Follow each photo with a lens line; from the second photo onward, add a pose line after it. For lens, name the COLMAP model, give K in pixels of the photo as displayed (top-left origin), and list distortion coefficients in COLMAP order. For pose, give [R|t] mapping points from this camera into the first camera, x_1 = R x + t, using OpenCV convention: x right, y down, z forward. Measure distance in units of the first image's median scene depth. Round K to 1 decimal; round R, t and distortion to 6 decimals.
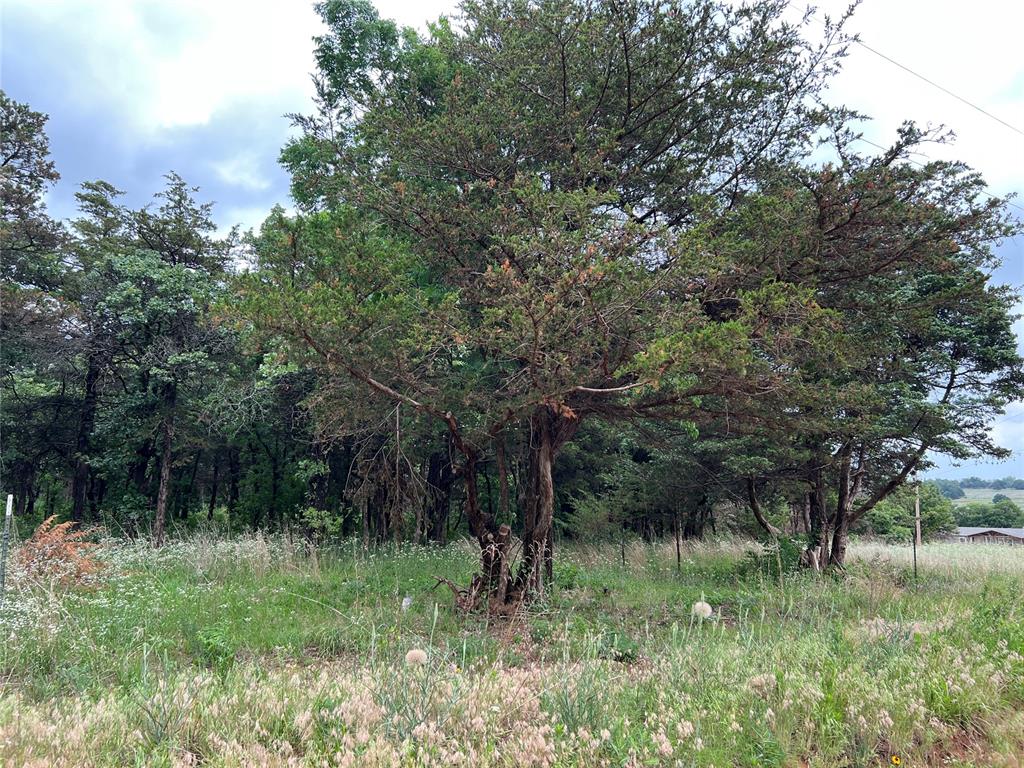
lens RADIAL K [[754.1, 0, 505.2], [0, 754.1, 393.3], [0, 0, 1]] dist [0.028534, -0.041760]
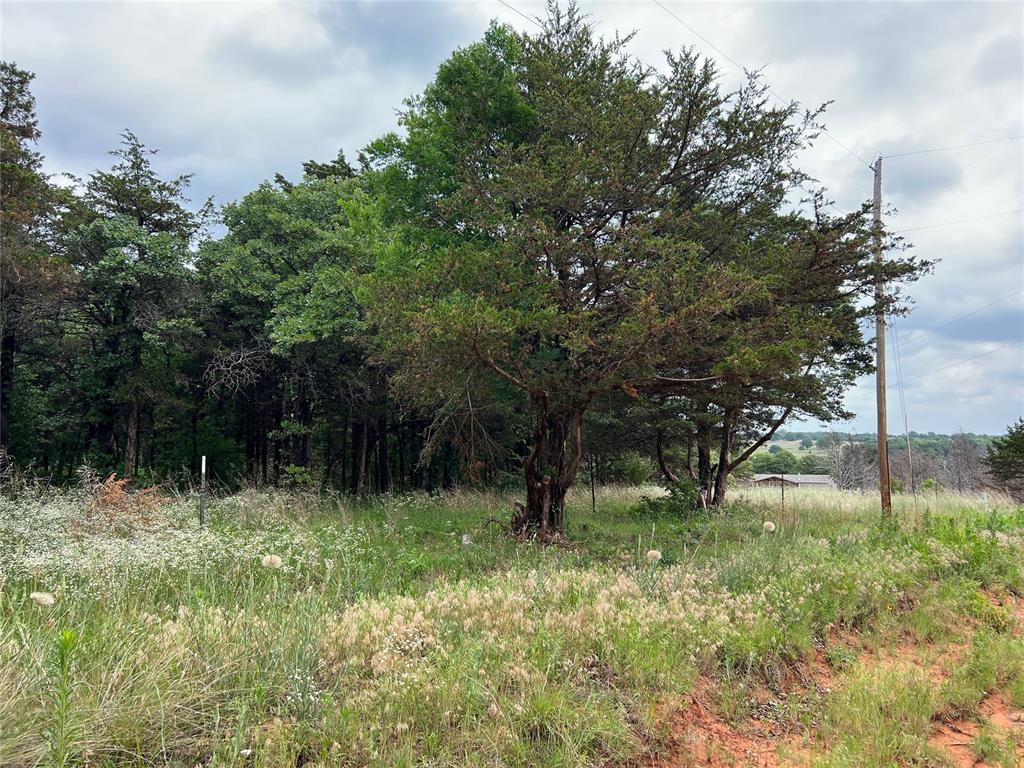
lens RADIAL K [[754.1, 0, 520.2], [0, 754.1, 377.8], [0, 0, 1]] dist [0.028534, -0.041760]
pose [[0.969114, 0.014012, 0.246216, -0.218058], [-0.023822, 0.999035, 0.036909, -0.021712], [-0.245462, -0.041634, 0.968512, -0.125931]]
